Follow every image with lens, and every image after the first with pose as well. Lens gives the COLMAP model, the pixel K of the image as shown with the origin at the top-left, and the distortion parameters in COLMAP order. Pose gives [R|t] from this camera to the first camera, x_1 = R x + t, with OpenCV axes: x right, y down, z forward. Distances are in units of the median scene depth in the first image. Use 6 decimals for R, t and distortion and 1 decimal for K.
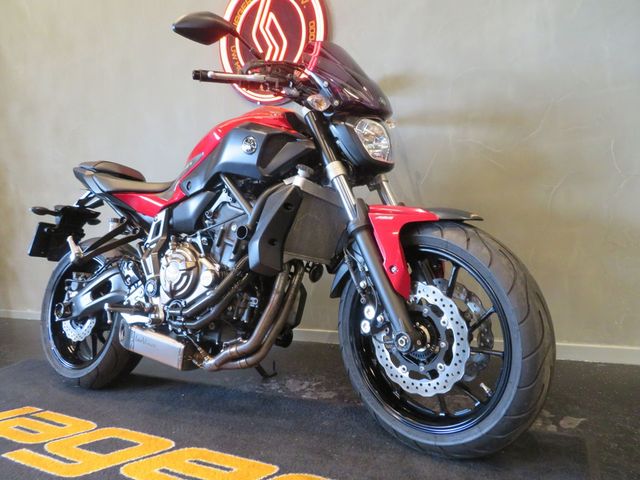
lens RADIAL K [[458.3, 0, 318.7], [0, 458.3, 238.2], [0, 0, 1]] dist [-0.011748, 0.006378]
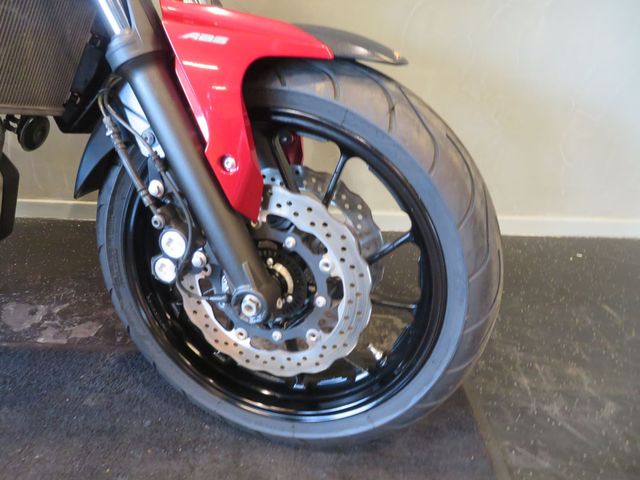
lens RADIAL K [[458.3, 0, 318.5], [0, 458.3, 238.6], [0, 0, 1]] dist [-0.011748, 0.006378]
pose [[0.864339, -0.118775, 0.488683, 0.006859], [-0.087437, 0.921420, 0.378604, -0.039138], [-0.495250, -0.369971, 0.786034, 0.505870]]
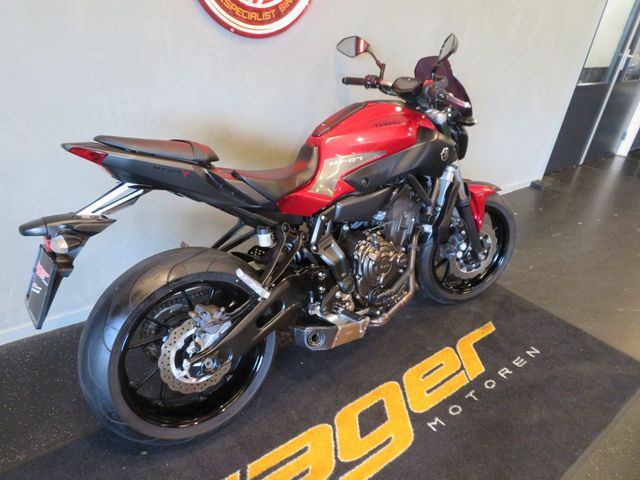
lens RADIAL K [[458.3, 0, 320.5], [0, 458.3, 239.9], [0, 0, 1]] dist [-0.011748, 0.006378]
pose [[0.360466, -0.315368, 0.877842, -1.511105], [-0.069793, 0.929354, 0.362533, -0.430726], [-0.930158, -0.191948, 0.312990, 0.897590]]
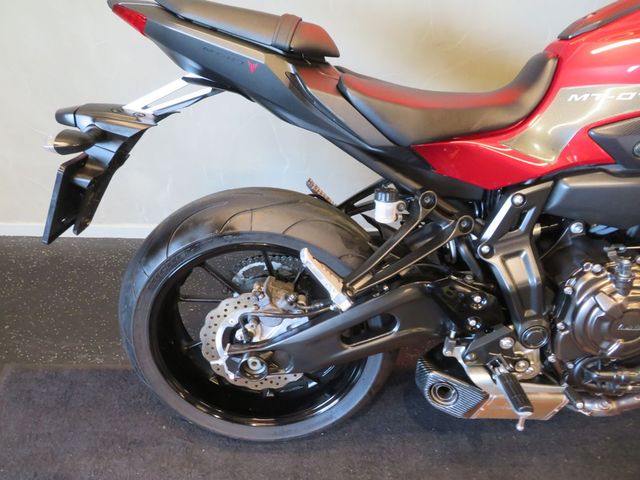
lens RADIAL K [[458.3, 0, 314.6], [0, 458.3, 239.3], [0, 0, 1]] dist [-0.011748, 0.006378]
pose [[0.861284, -0.219476, 0.458279, -0.982244], [-0.063128, 0.848700, 0.525094, -0.316353], [-0.504187, -0.481185, 0.717117, 0.943934]]
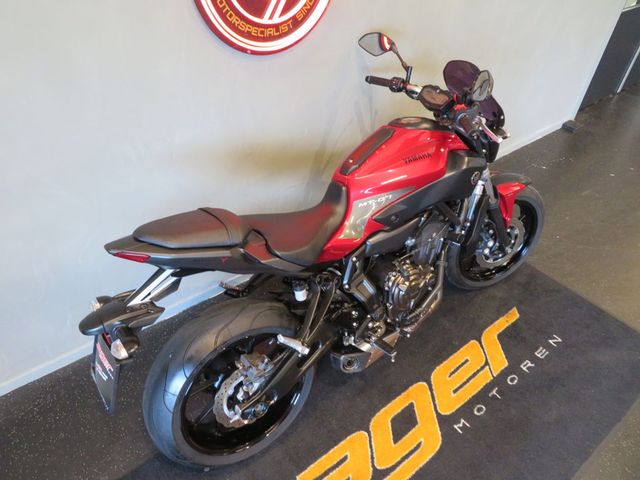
lens RADIAL K [[458.3, 0, 319.6], [0, 458.3, 238.0], [0, 0, 1]] dist [-0.011748, 0.006378]
pose [[0.379001, -0.507209, 0.774014, -1.399395], [-0.009438, 0.834251, 0.551304, -0.771272], [-0.925348, -0.216250, 0.311395, 0.991334]]
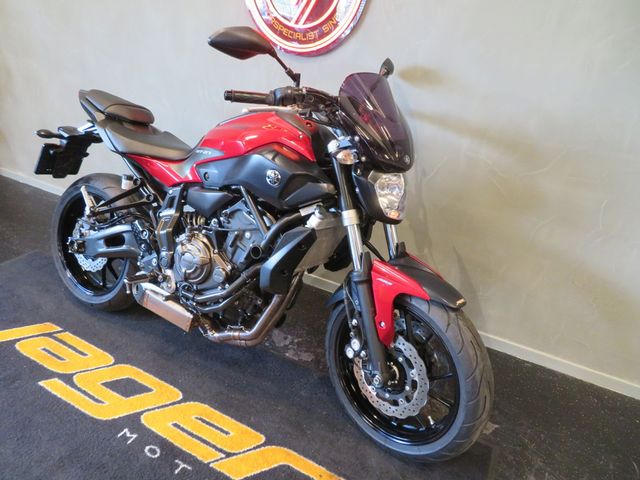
lens RADIAL K [[458.3, 0, 319.9], [0, 458.3, 237.6], [0, 0, 1]] dist [-0.011748, 0.006378]
pose [[0.985371, 0.149143, 0.082461, -0.115532], [-0.168822, 0.920393, 0.352671, -0.476002], [-0.023298, -0.361433, 0.932107, -0.024036]]
